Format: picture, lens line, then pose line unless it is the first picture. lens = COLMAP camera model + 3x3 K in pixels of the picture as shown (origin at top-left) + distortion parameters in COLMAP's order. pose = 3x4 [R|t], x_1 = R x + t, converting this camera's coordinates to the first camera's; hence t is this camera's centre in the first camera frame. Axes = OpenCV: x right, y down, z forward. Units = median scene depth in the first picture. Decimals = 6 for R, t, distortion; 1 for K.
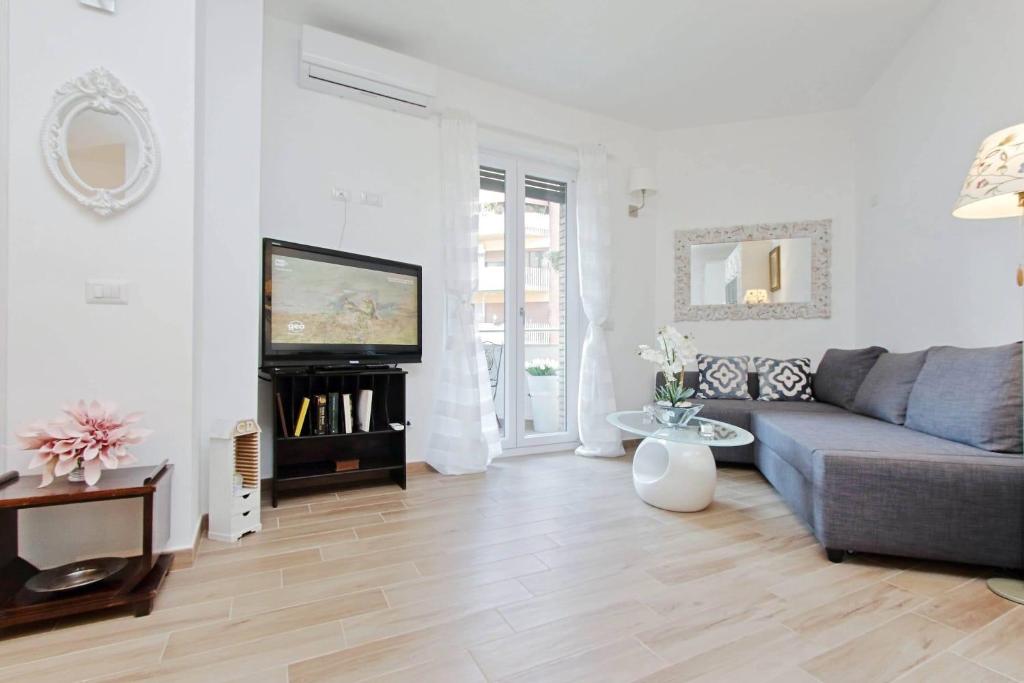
lens RADIAL K [[477.1, 0, 510.5], [0, 477.1, 347.1], [0, 0, 1]] dist [-0.002807, 0.000004]
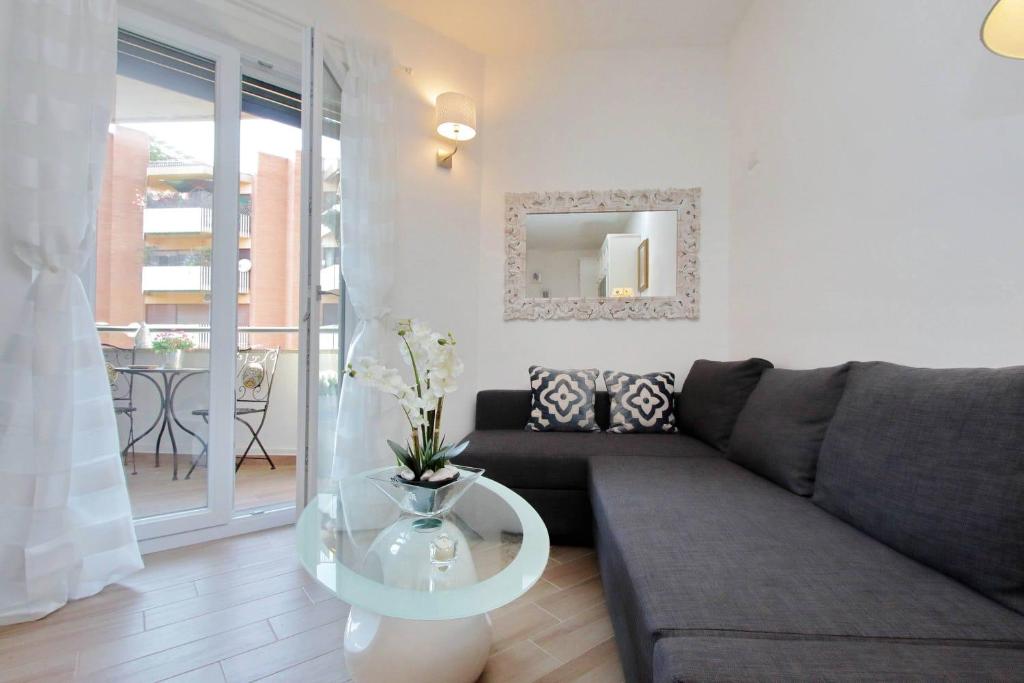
lens RADIAL K [[477.1, 0, 510.5], [0, 477.1, 347.1], [0, 0, 1]] dist [-0.002807, 0.000004]
pose [[0.977319, 0.008473, 0.211604, 0.224376], [-0.006611, 0.999933, -0.009509, -0.007660], [-0.211671, 0.007895, 0.977309, 0.331638]]
